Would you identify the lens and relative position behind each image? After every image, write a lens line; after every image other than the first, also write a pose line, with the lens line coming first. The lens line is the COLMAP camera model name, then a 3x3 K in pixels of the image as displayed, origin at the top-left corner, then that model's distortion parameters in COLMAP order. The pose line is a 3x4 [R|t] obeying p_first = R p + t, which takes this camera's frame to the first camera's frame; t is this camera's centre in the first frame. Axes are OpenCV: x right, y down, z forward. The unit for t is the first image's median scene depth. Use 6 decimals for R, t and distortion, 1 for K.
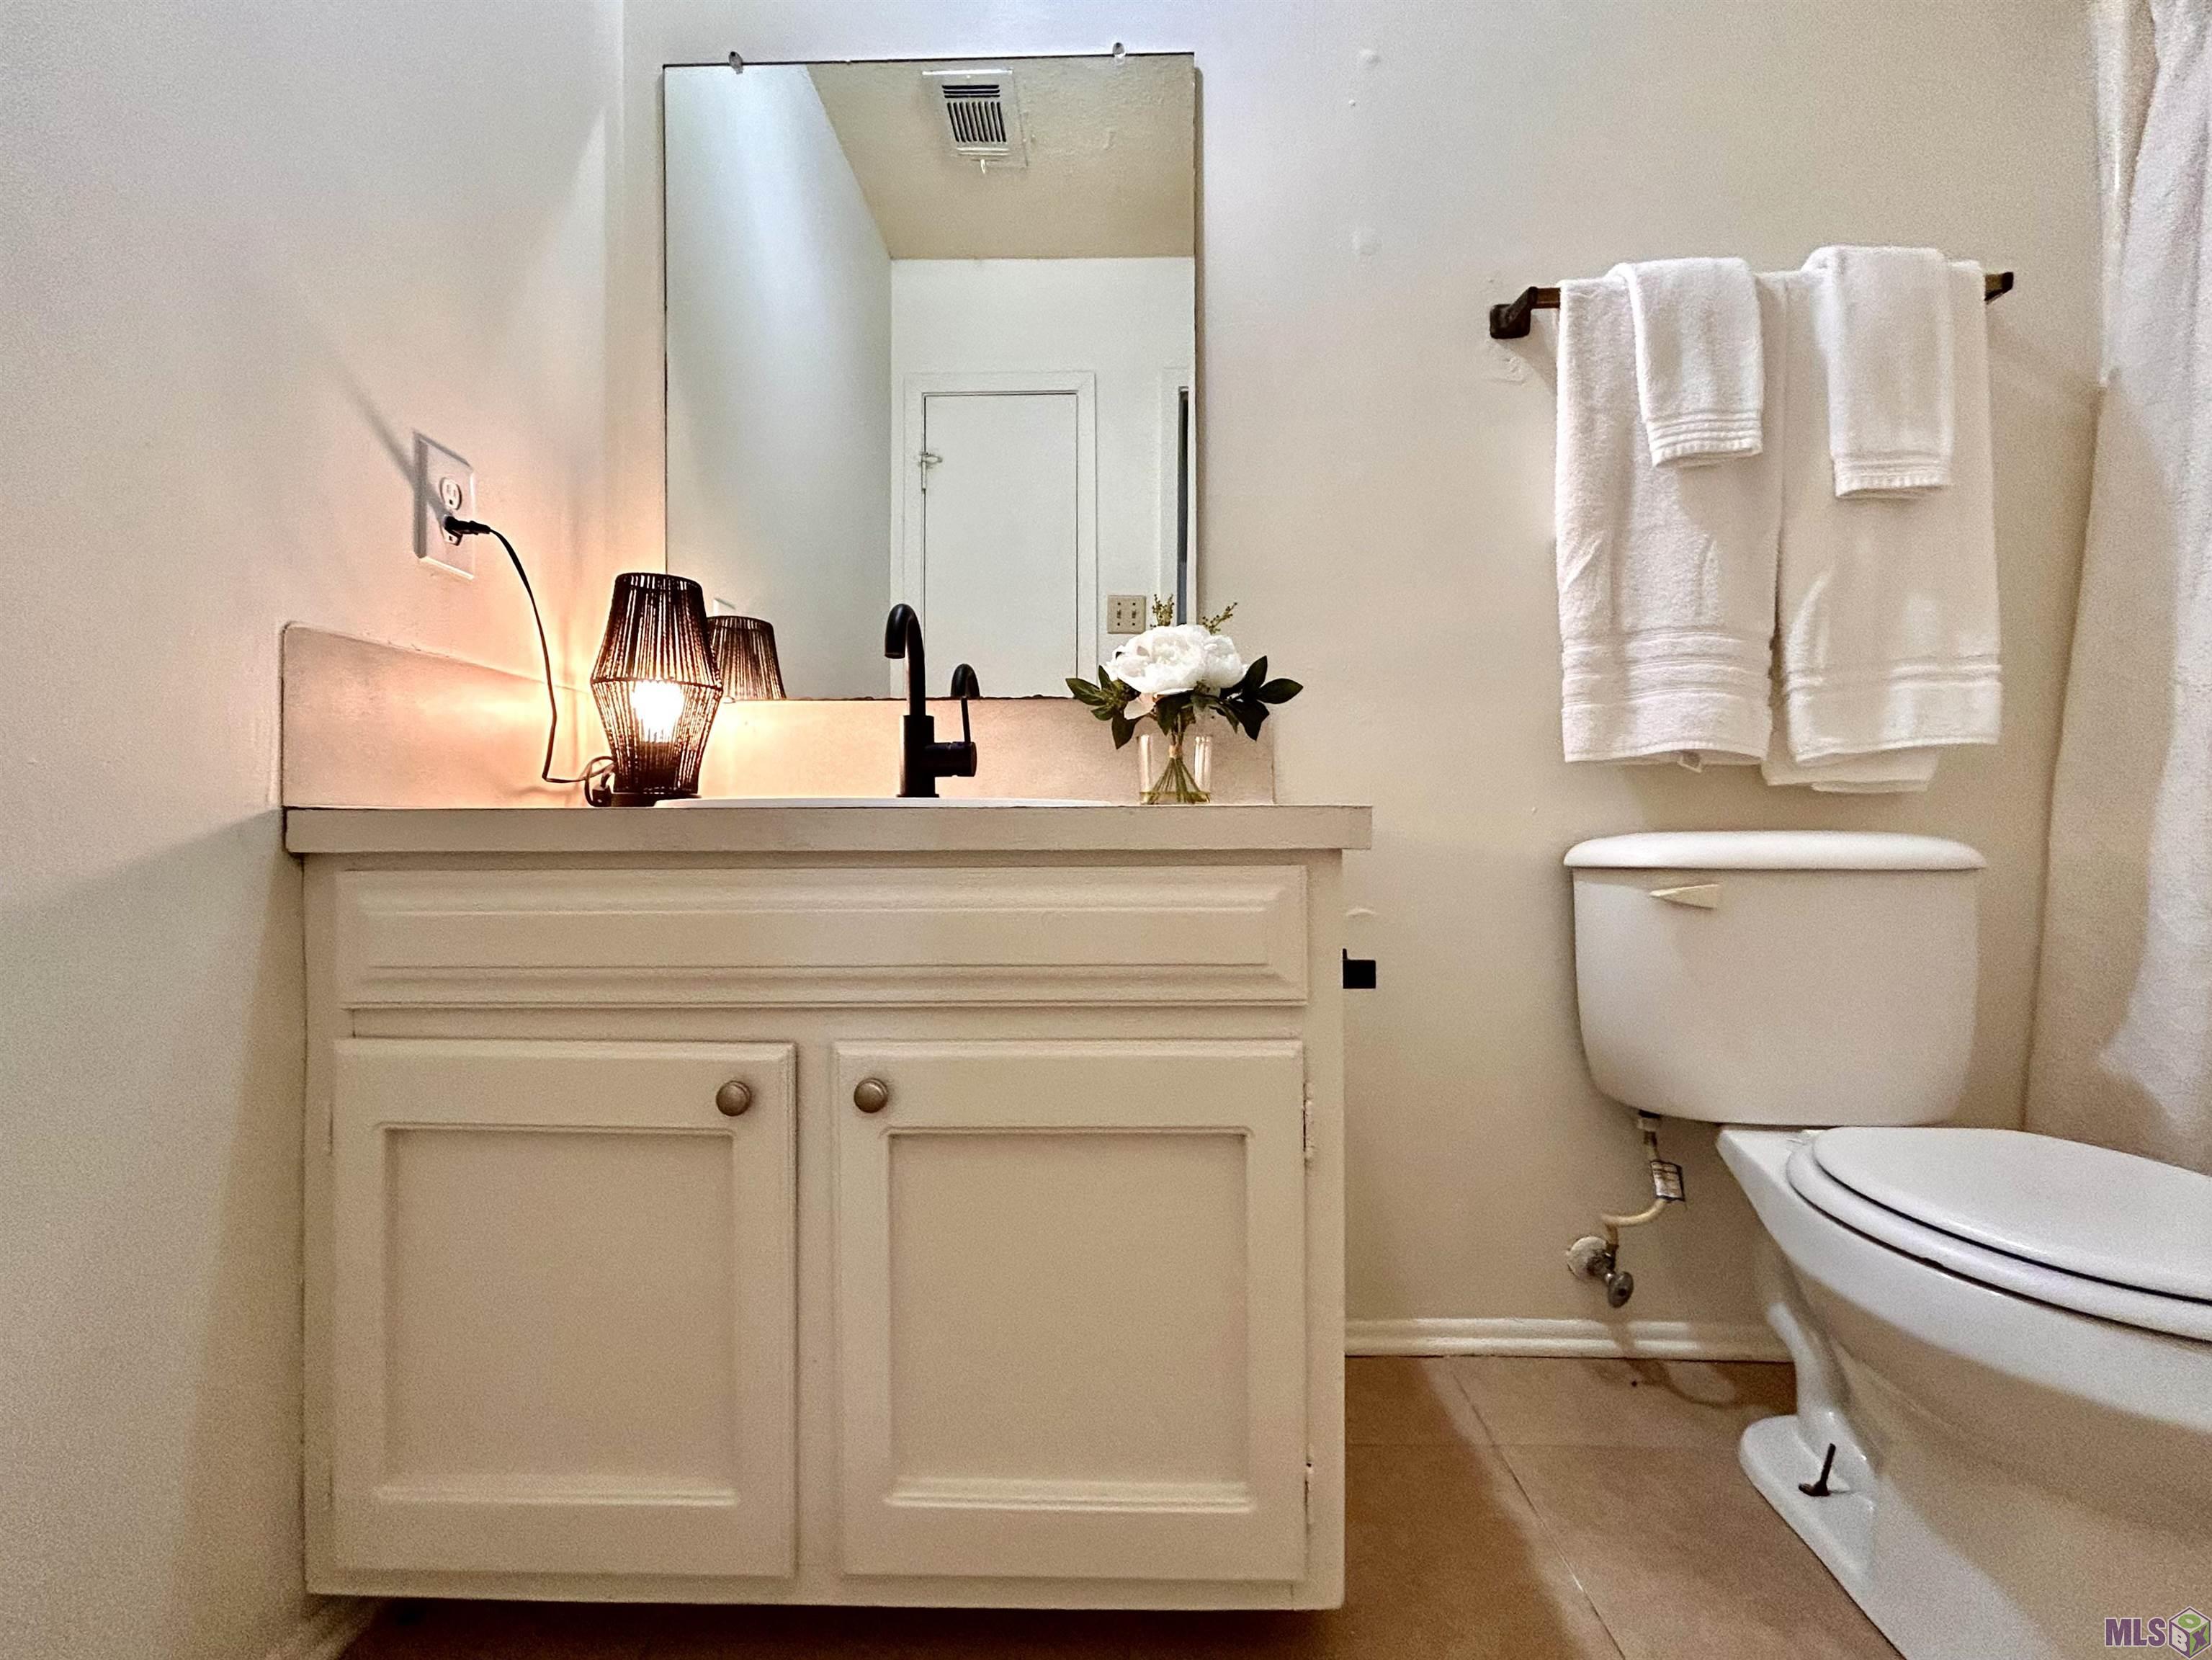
lens RADIAL K [[965.7, 0, 1111.7], [0, 965.7, 825.8], [0, 0, 1]] dist [0.001666, -0.000210]
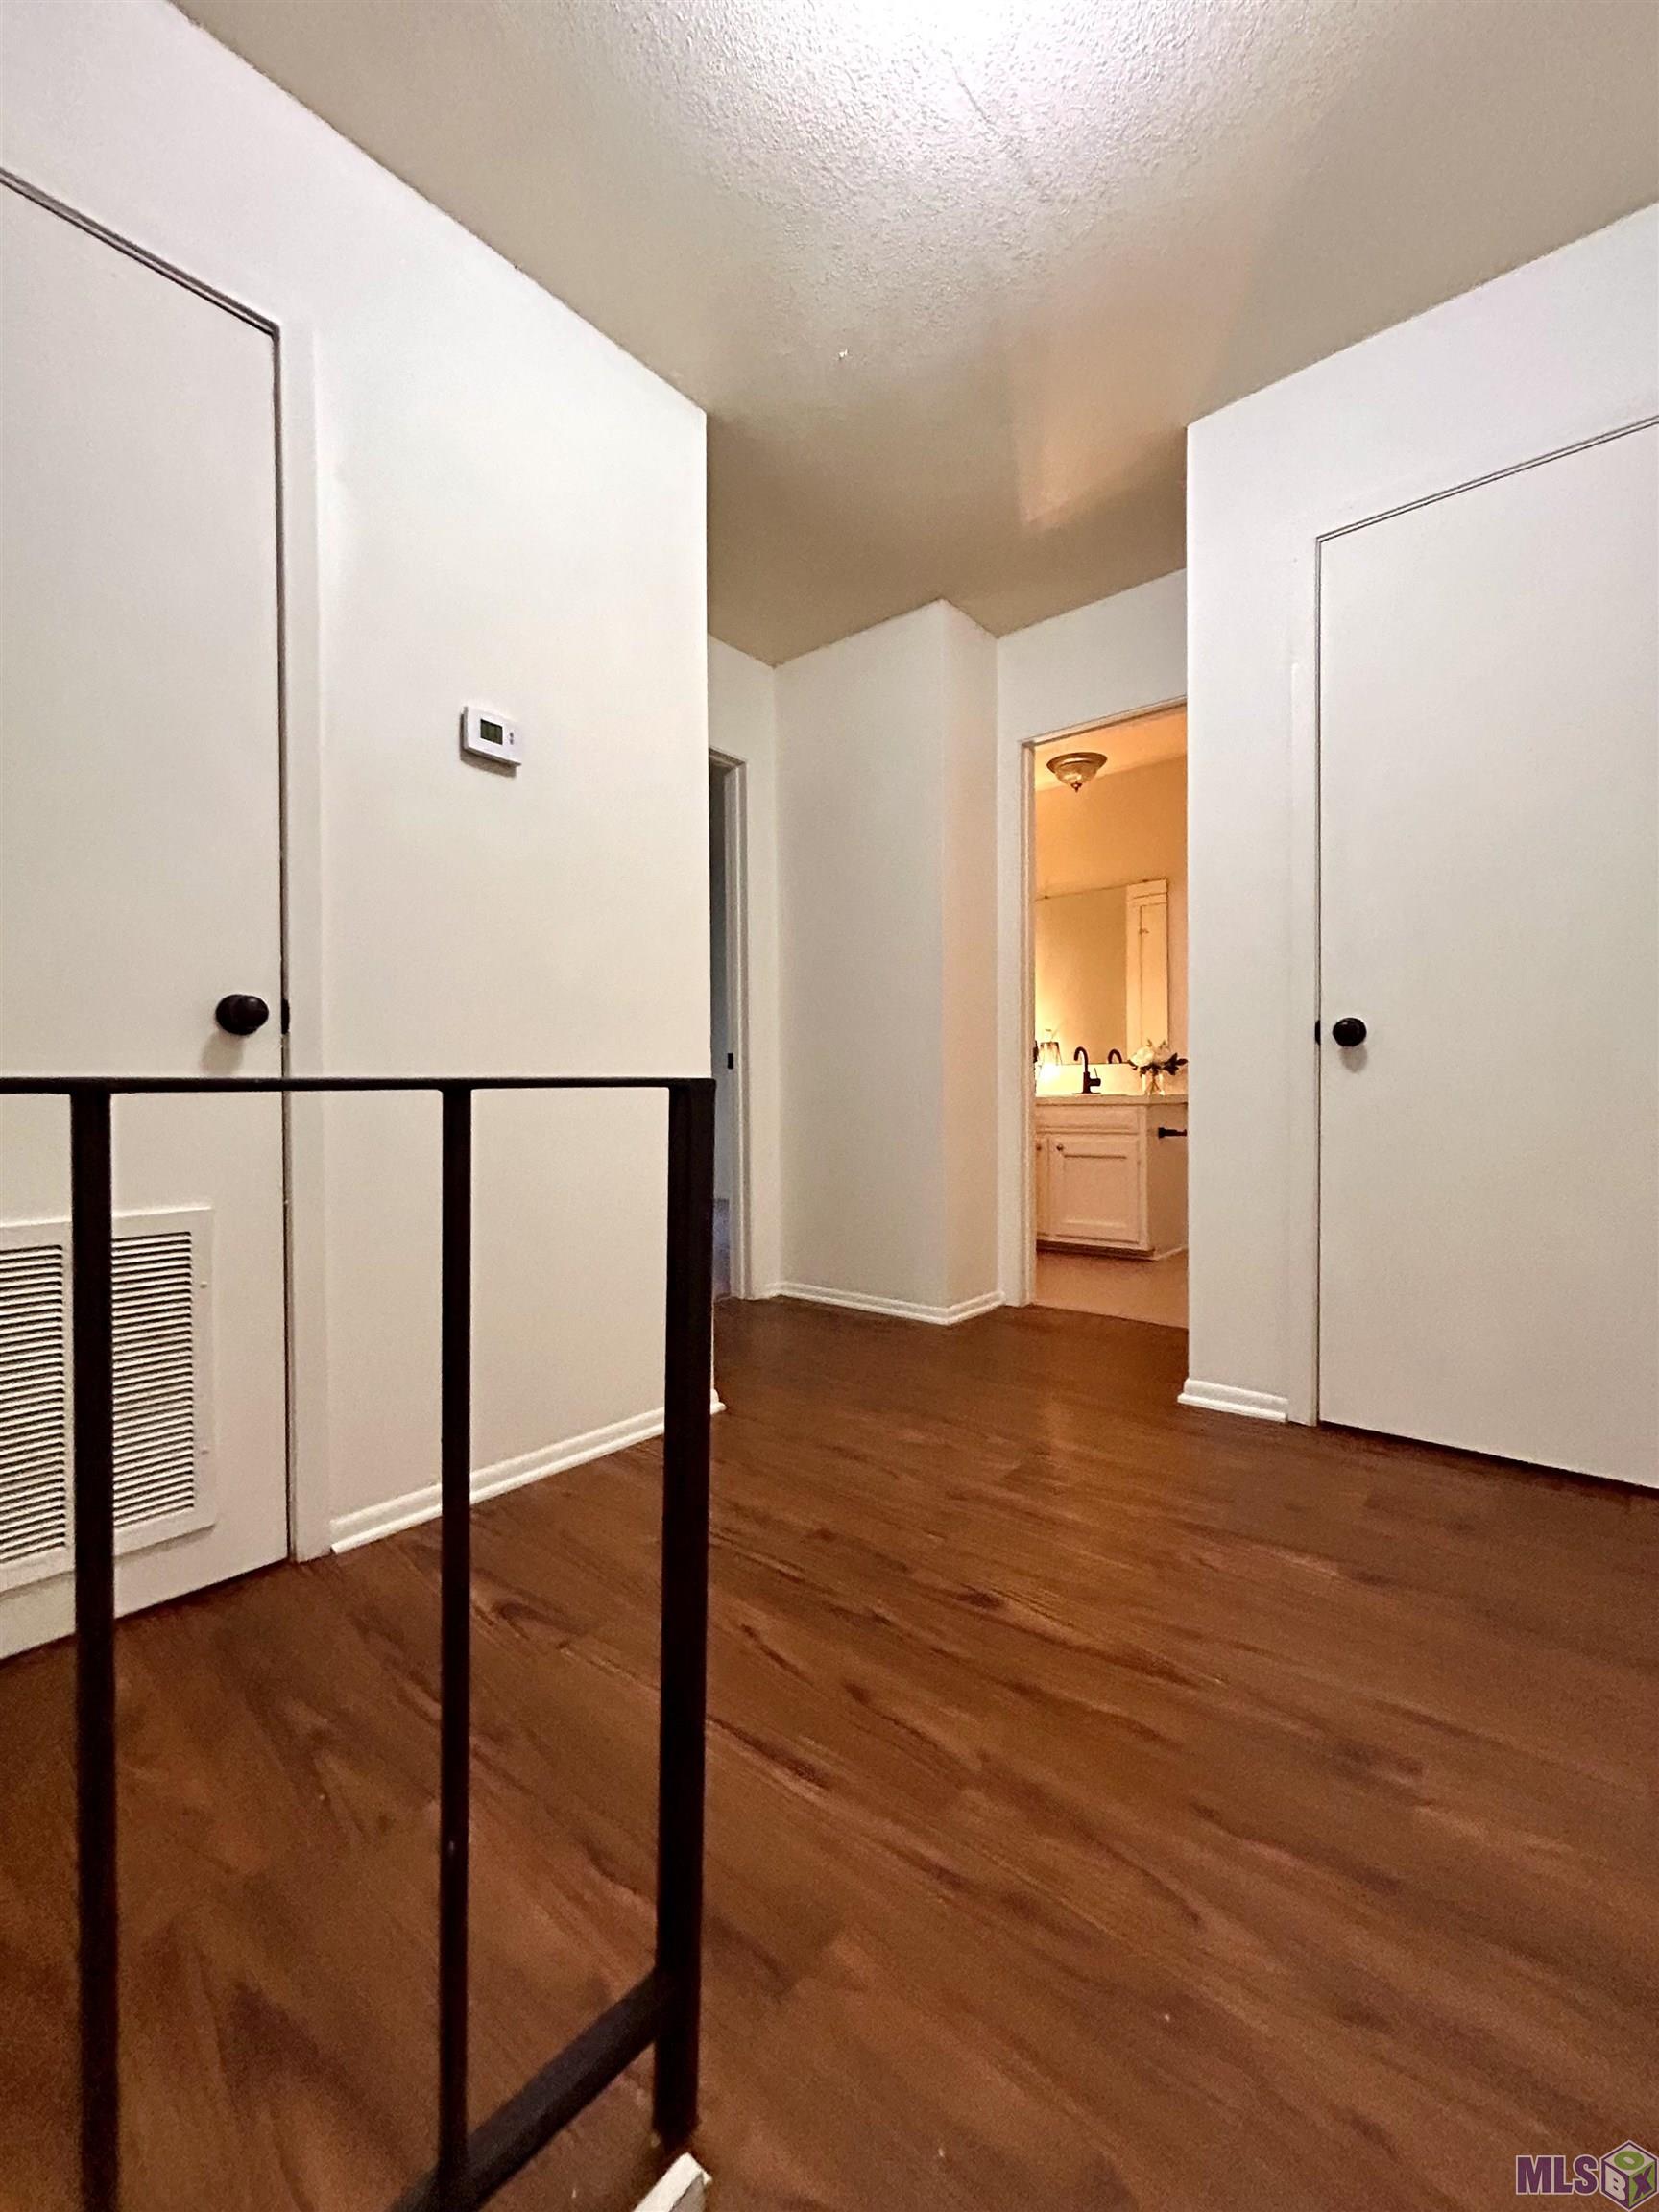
lens RADIAL K [[902.6, 0, 838.2], [0, 902.6, 1105.6], [0, 0, 1]] dist [-0.001475, 0.000297]
pose [[0.783453, 0.000217, -0.621451, 1.321287], [0.009014, 0.999891, 0.011713, -0.025301], [0.621385, -0.014779, 0.783366, -2.582280]]
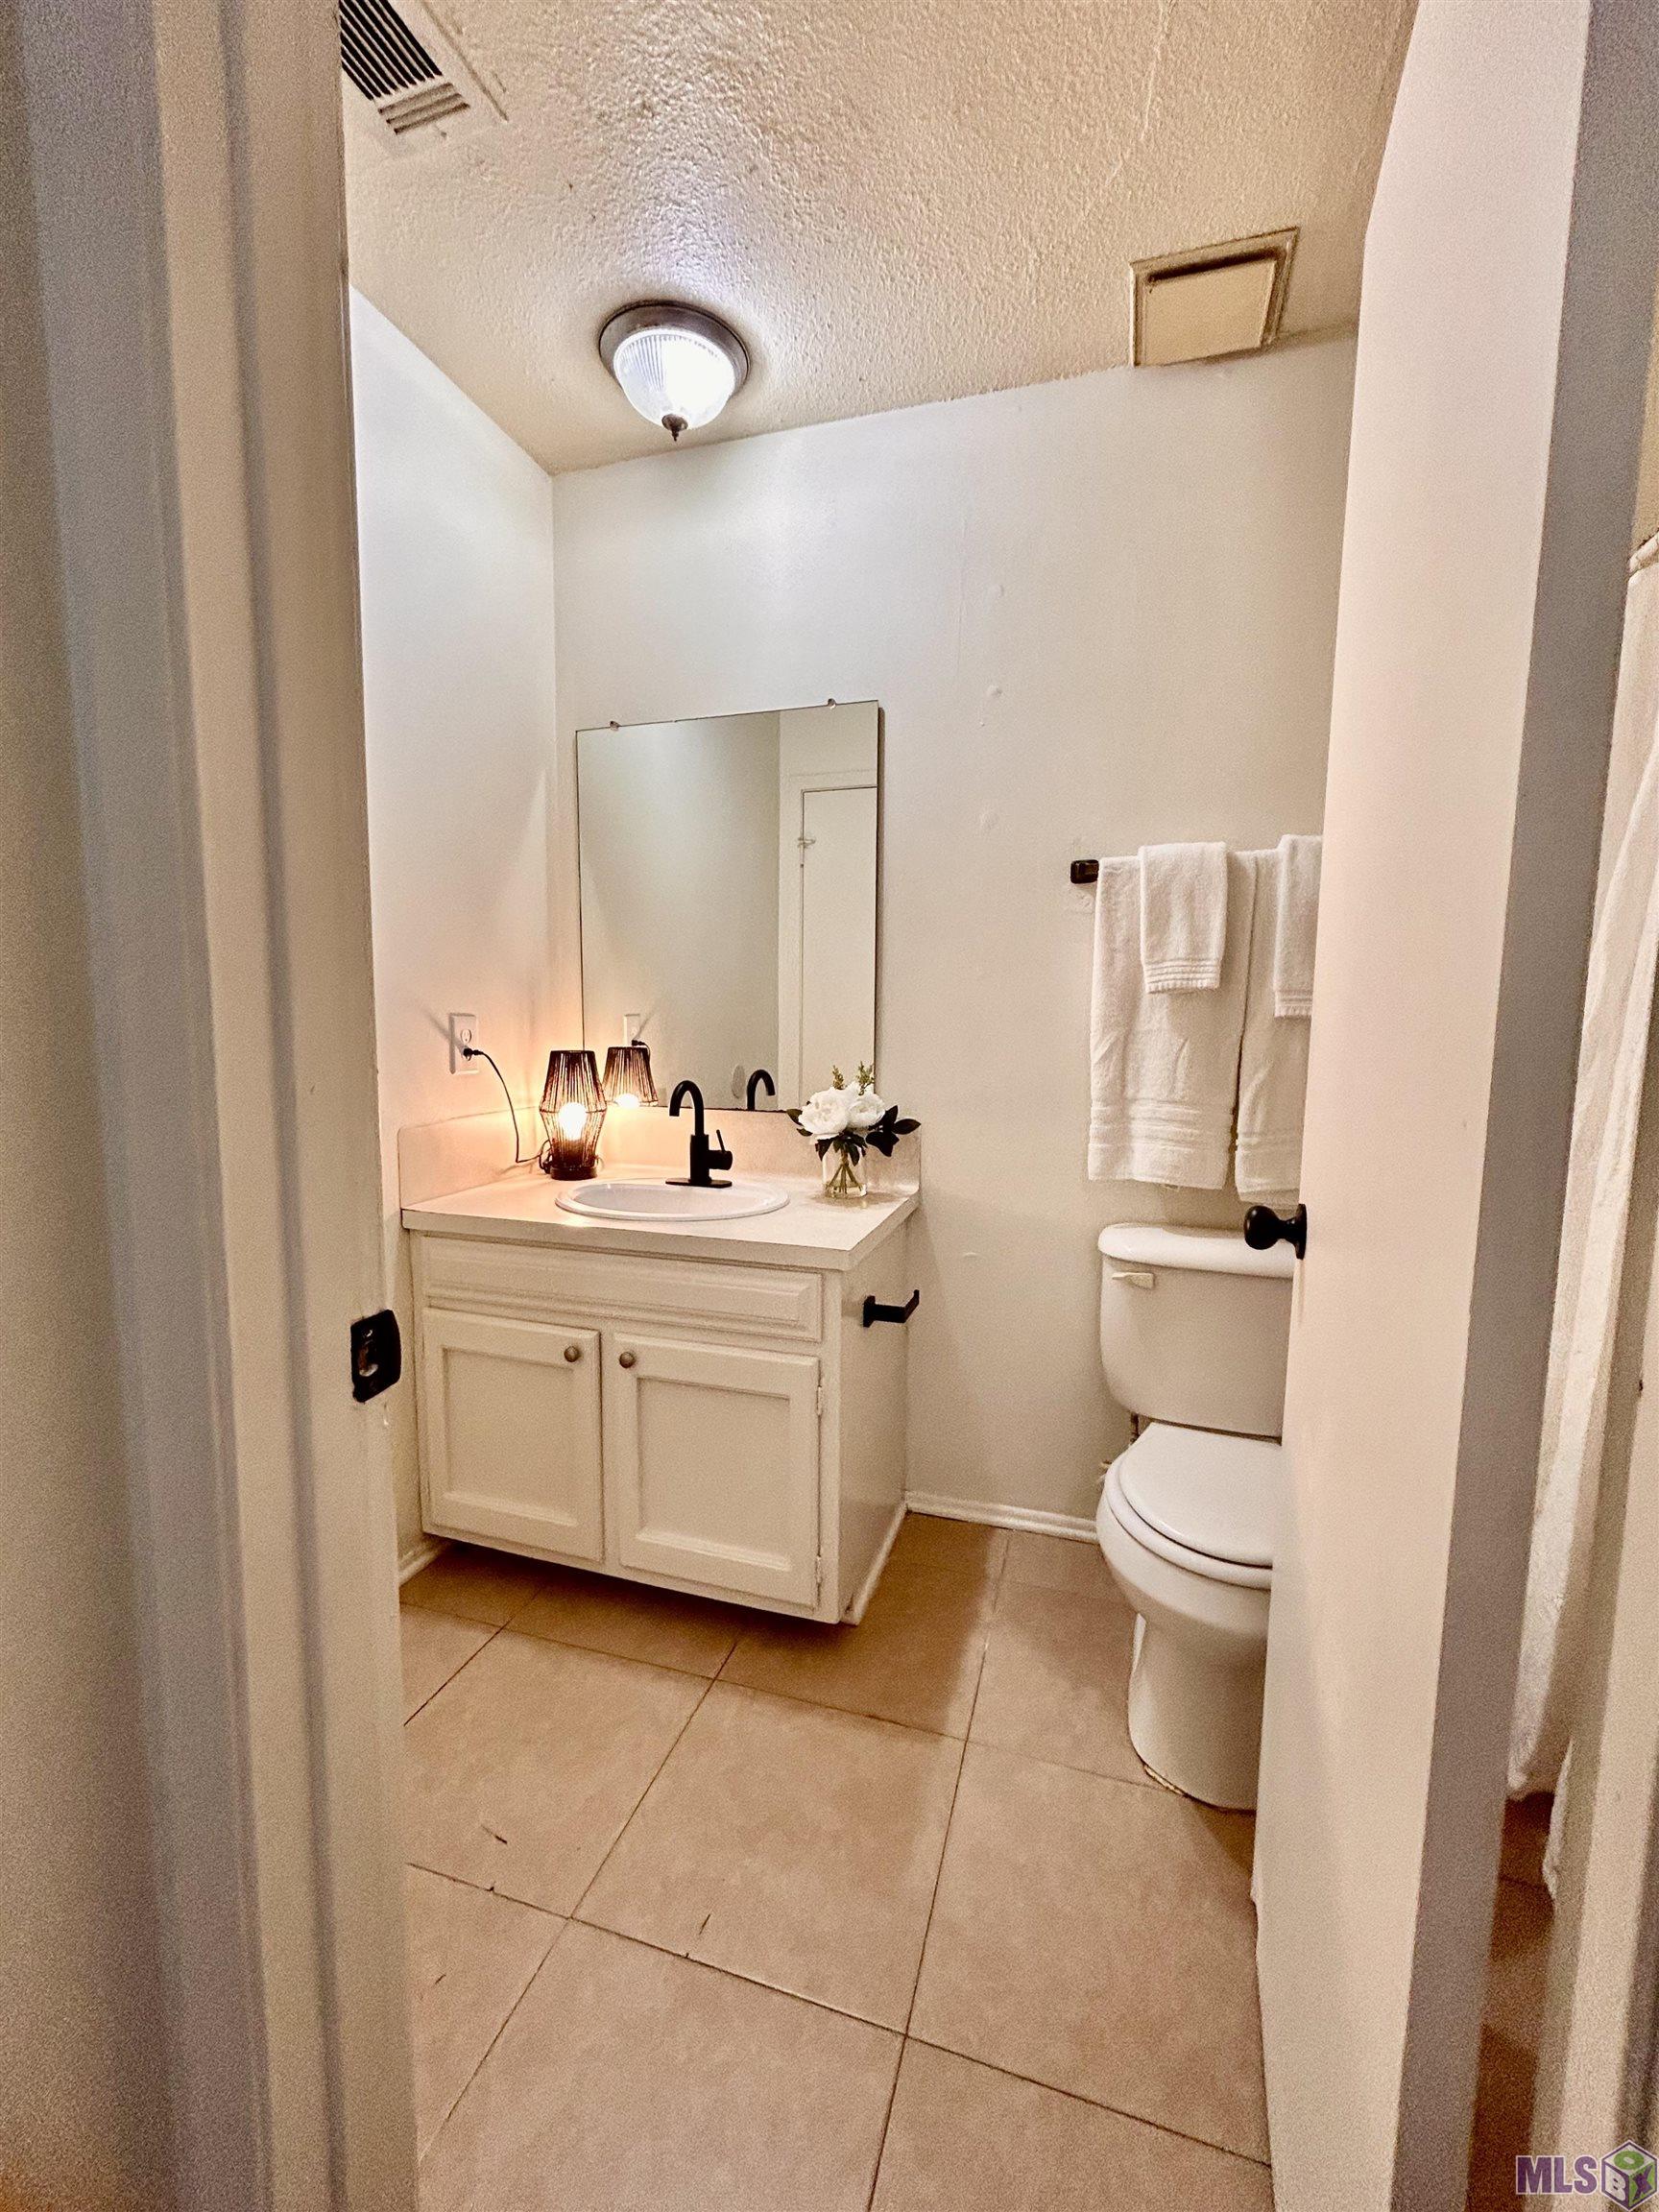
lens RADIAL K [[906.1, 0, 830.8], [0, 906.1, 1113.3], [0, 0, 1]] dist [0.000000, -0.000108]
pose [[0.958533, 0.041803, -0.281900, 0.494261], [-0.011545, 0.994067, 0.108153, -0.332753], [0.284749, -0.100413, 0.953329, -0.508255]]
